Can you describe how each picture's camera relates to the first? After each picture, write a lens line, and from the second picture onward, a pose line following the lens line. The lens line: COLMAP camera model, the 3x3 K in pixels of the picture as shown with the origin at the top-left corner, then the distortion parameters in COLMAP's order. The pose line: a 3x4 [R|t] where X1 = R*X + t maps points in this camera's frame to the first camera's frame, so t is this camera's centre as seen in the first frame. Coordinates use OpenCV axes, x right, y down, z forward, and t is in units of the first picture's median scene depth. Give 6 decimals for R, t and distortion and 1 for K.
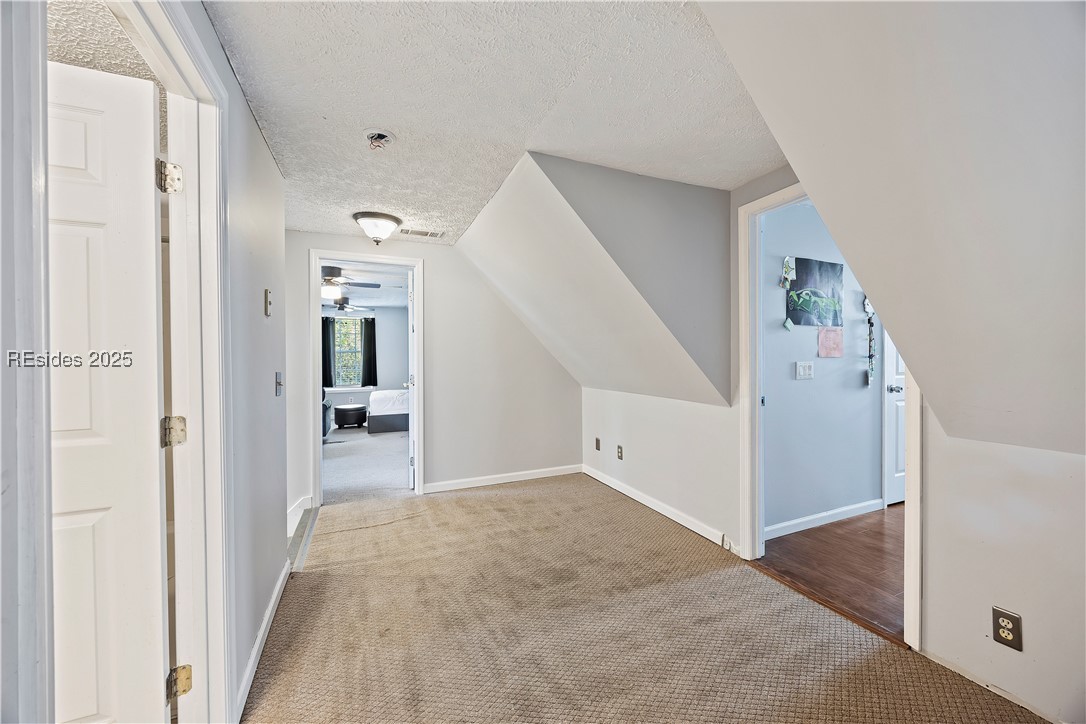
lens RADIAL K [[410.4, 0, 547.9], [0, 410.4, 361.2], [0, 0, 1]] dist [-0.003440, -0.000056]
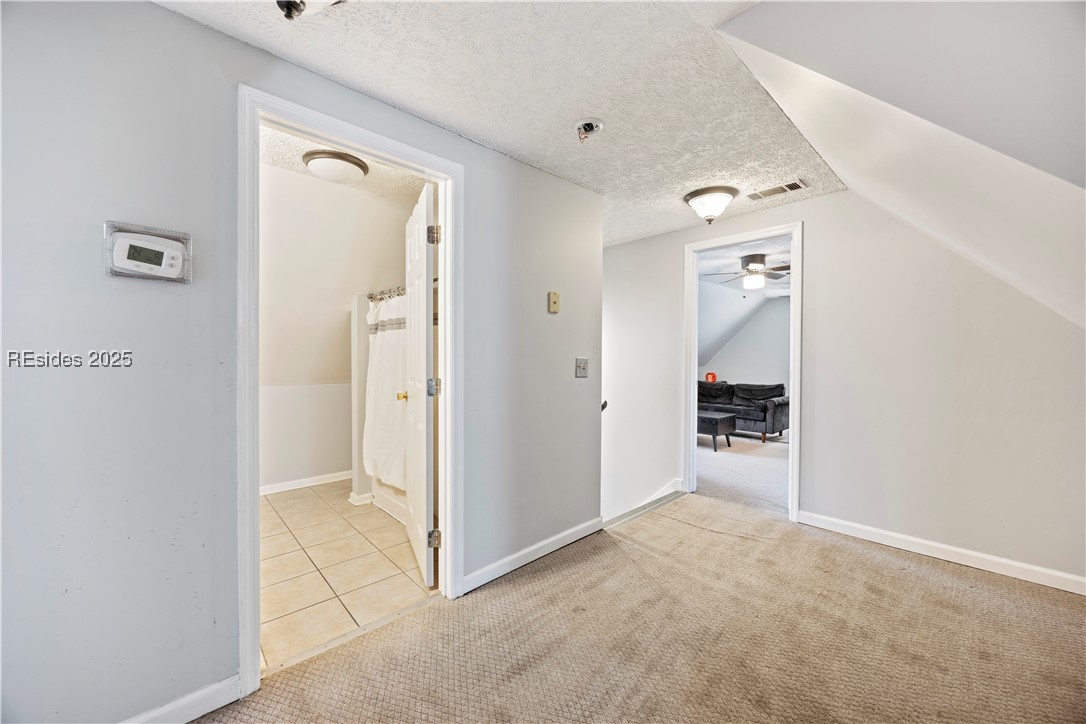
lens RADIAL K [[410.4, 0, 547.9], [0, 410.4, 361.2], [0, 0, 1]] dist [-0.003440, -0.000056]
pose [[0.339091, 0.019057, -0.940561, 0.333745], [-0.014018, 0.999786, 0.015203, 0.013736], [0.940649, 0.008030, 0.339285, 0.357108]]
